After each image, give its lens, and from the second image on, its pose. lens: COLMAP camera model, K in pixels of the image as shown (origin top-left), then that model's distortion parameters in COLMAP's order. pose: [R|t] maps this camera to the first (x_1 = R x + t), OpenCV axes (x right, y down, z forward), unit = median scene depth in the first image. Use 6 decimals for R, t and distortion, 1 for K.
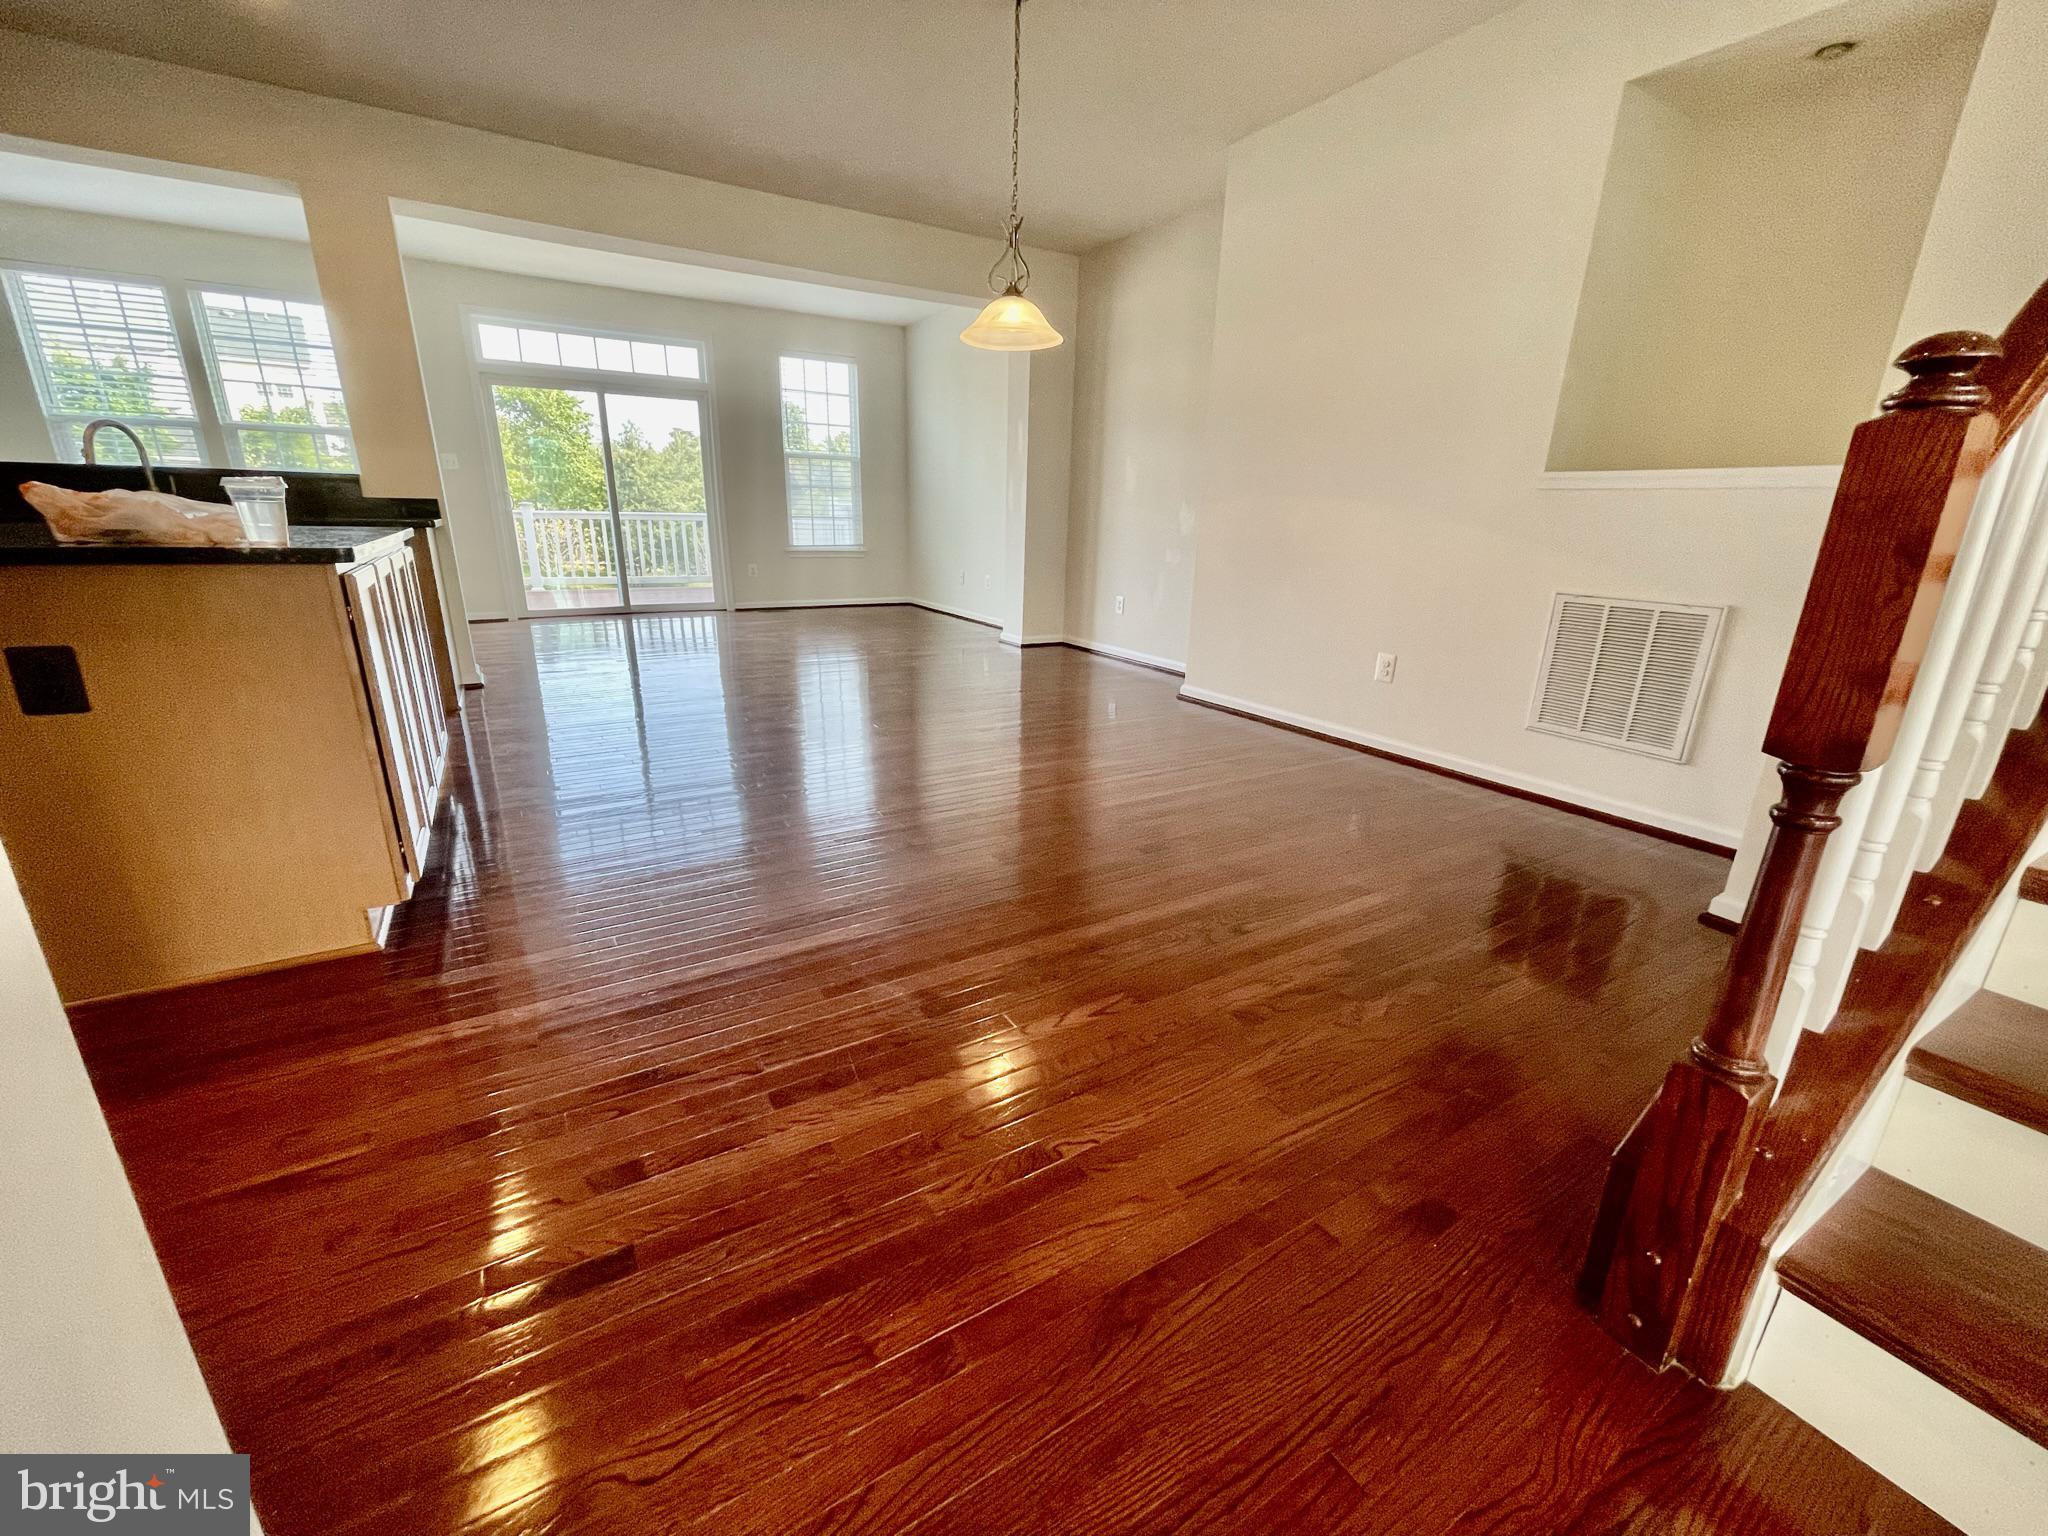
lens RADIAL K [[825.6, 0, 1025.8], [0, 825.6, 772.7], [0, 0, 1]] dist [-0.000195, -0.000065]
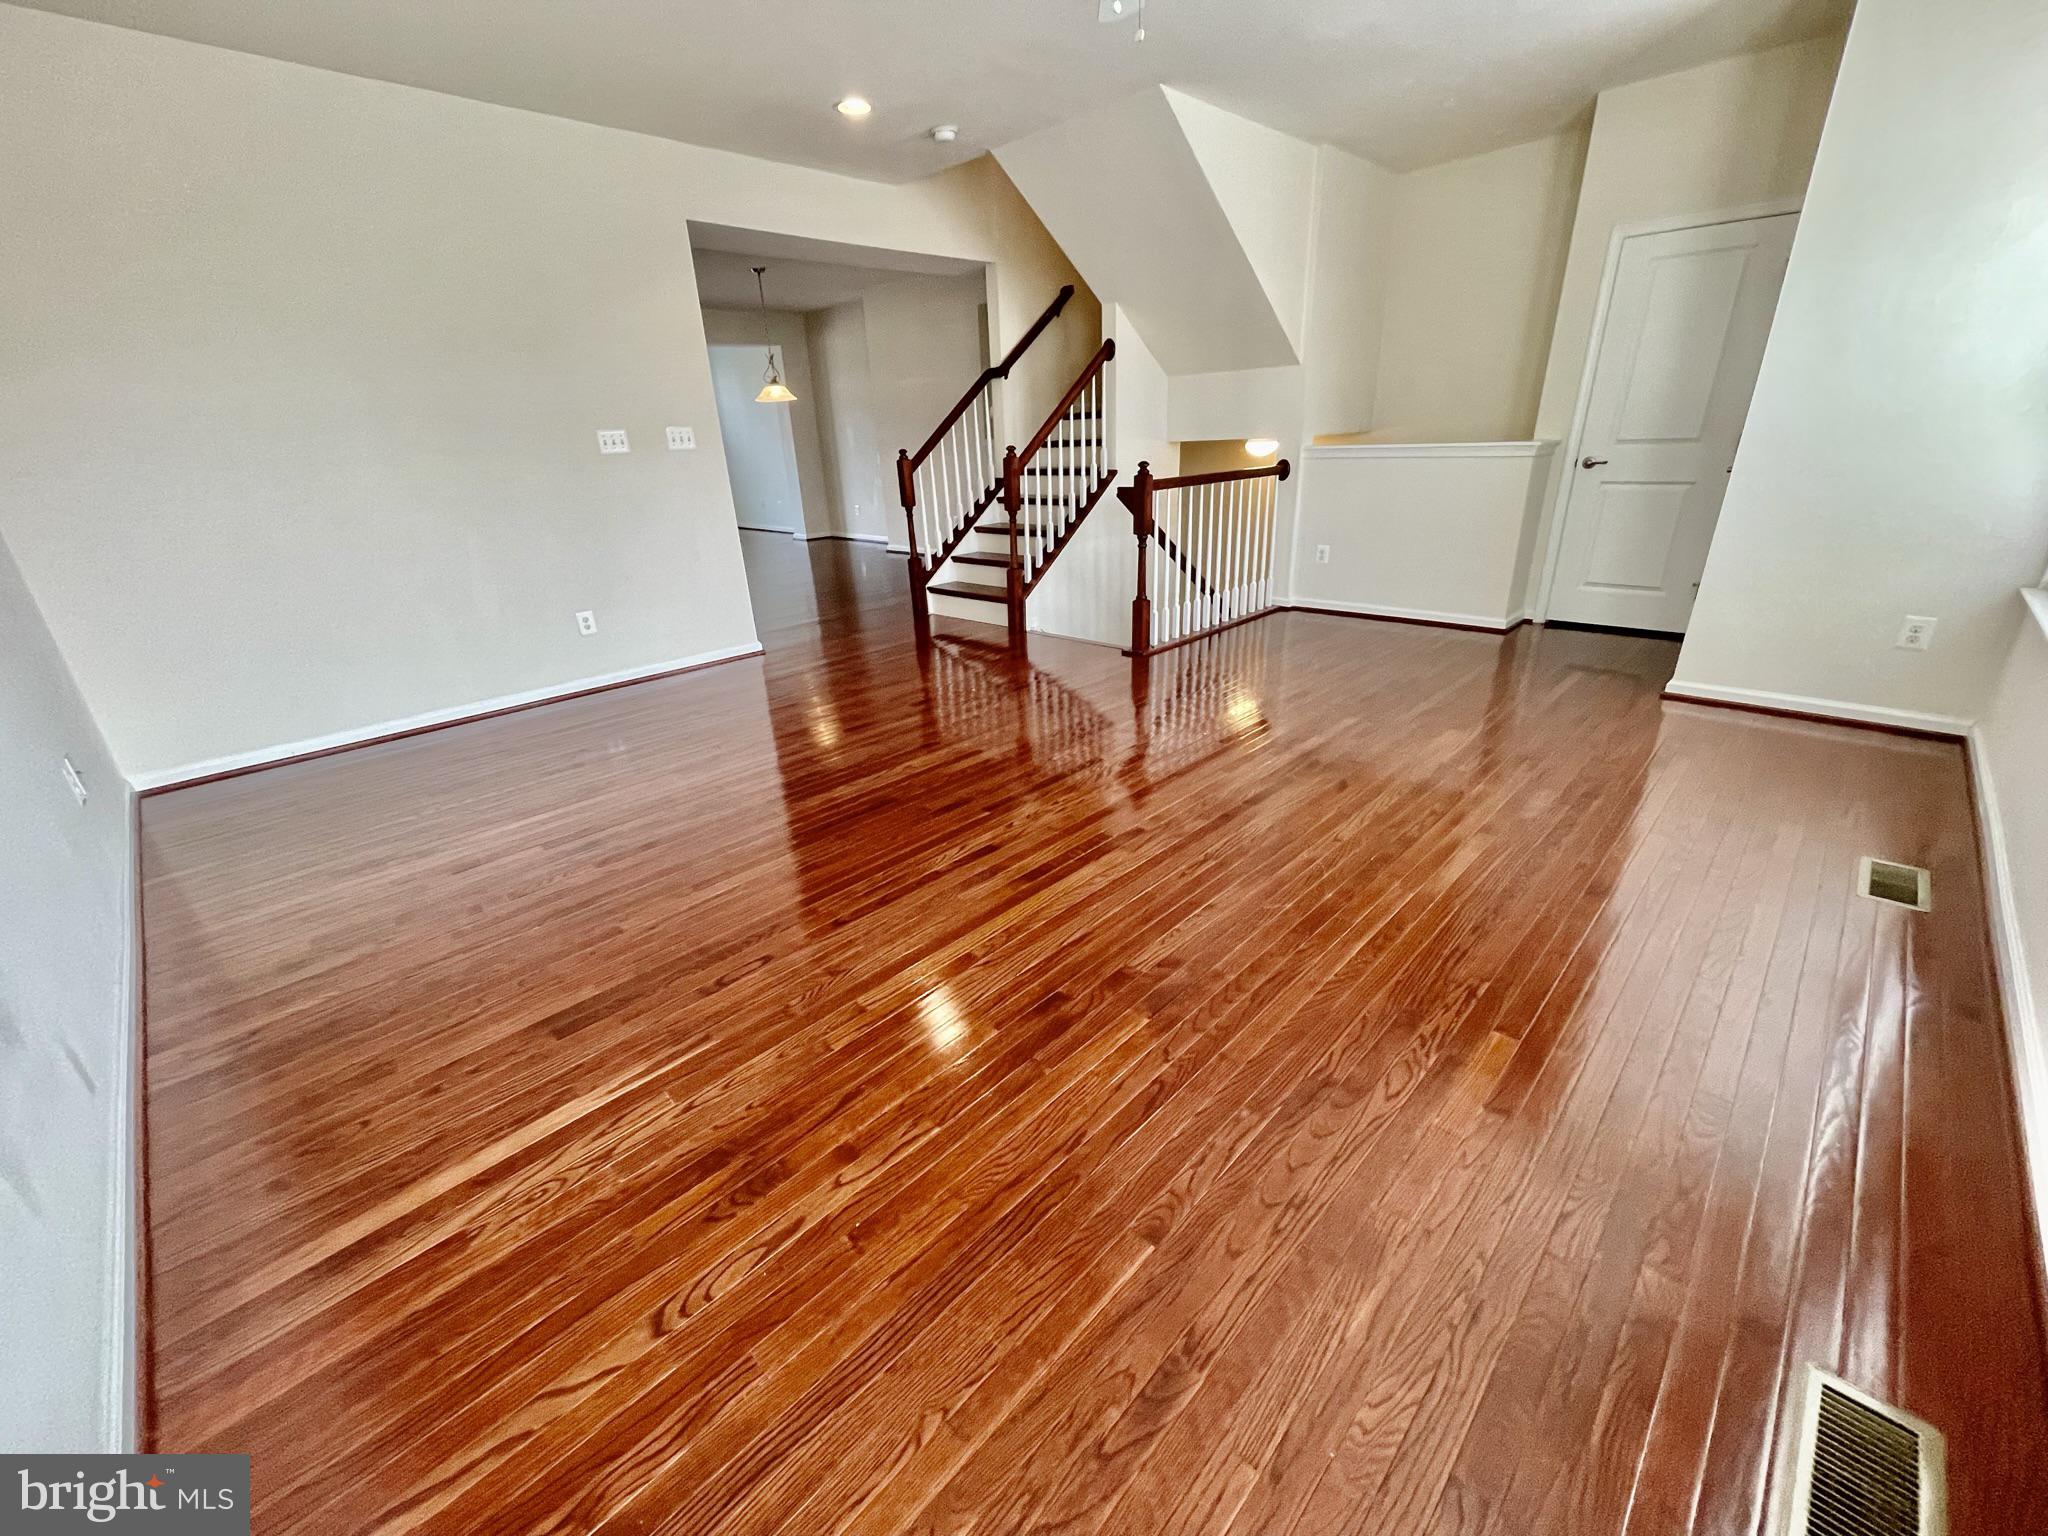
lens RADIAL K [[825.6, 0, 1025.8], [0, 825.6, 772.7], [0, 0, 1]] dist [-0.000195, -0.000065]
pose [[0.967732, -0.153920, 0.199508, 0.033393], [0.136062, 0.985599, 0.100409, 0.369495], [-0.212090, -0.070023, 0.974738, -1.394897]]
